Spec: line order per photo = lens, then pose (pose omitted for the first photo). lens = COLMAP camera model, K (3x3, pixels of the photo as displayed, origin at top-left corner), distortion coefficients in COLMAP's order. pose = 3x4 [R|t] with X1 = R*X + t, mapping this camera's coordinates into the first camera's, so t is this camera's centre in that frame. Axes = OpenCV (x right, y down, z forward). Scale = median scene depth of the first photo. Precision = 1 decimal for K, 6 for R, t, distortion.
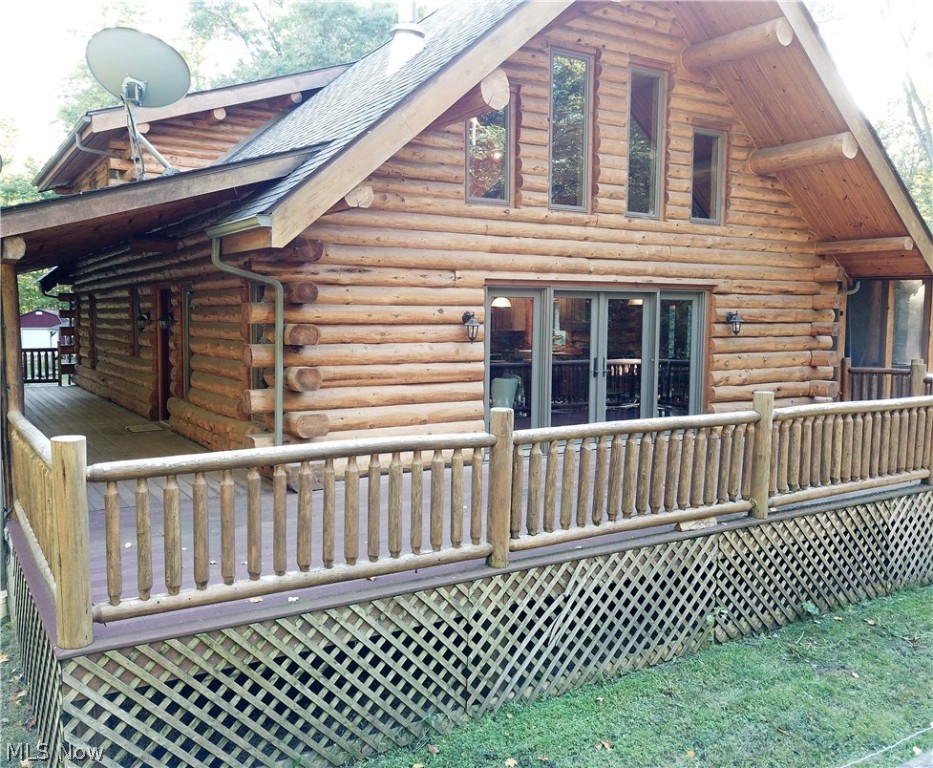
lens RADIAL K [[818.3, 0, 393.7], [0, 818.3, 382.7], [0, 0, 1]] dist [-0.015248, -0.017134]
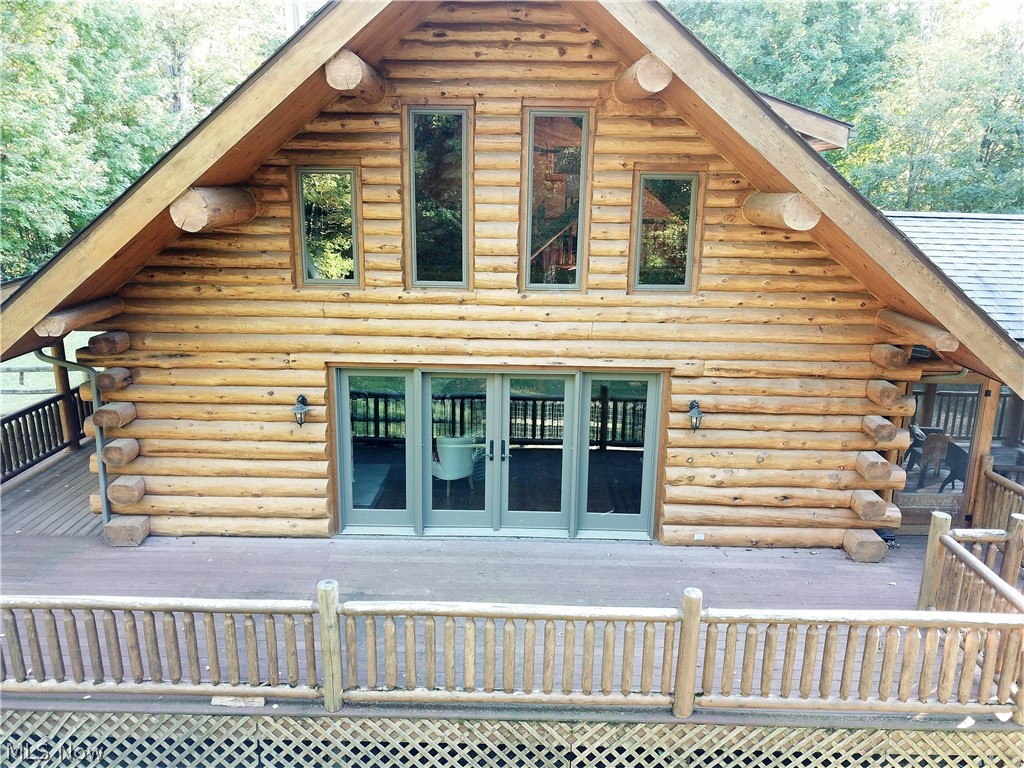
lens RADIAL K [[800.3, 0, 508.4], [0, 800.3, 377.5], [0, 0, 1]] dist [-0.002285, 0.005727]
pose [[0.860313, 0.127332, -0.493607, 0.757130], [-0.053214, 0.985444, 0.161459, -0.267597], [0.506981, -0.112638, 0.854566, 0.274328]]
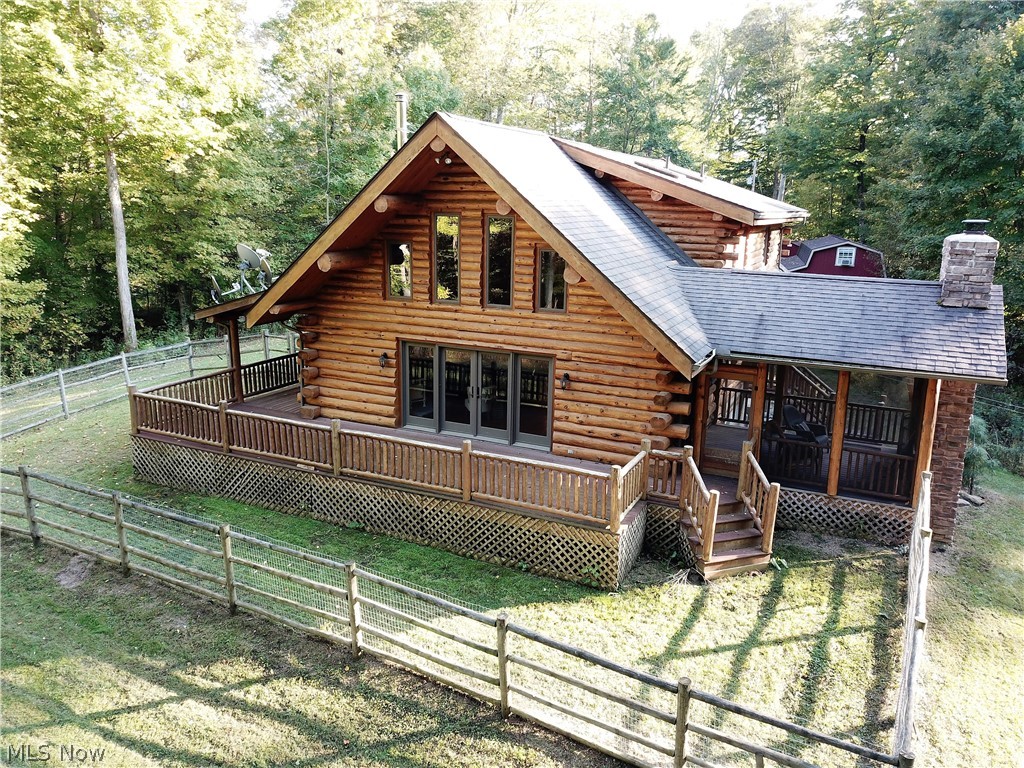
lens RADIAL K [[787.8, 0, 512.0], [0, 787.8, 384.0], [0, 0, 1]] dist [0.015134, -0.004895]
pose [[0.567836, 0.192246, -0.800377, 1.756406], [-0.085223, 0.980850, 0.175131, -0.361133], [0.818718, -0.031235, 0.573345, 0.131470]]
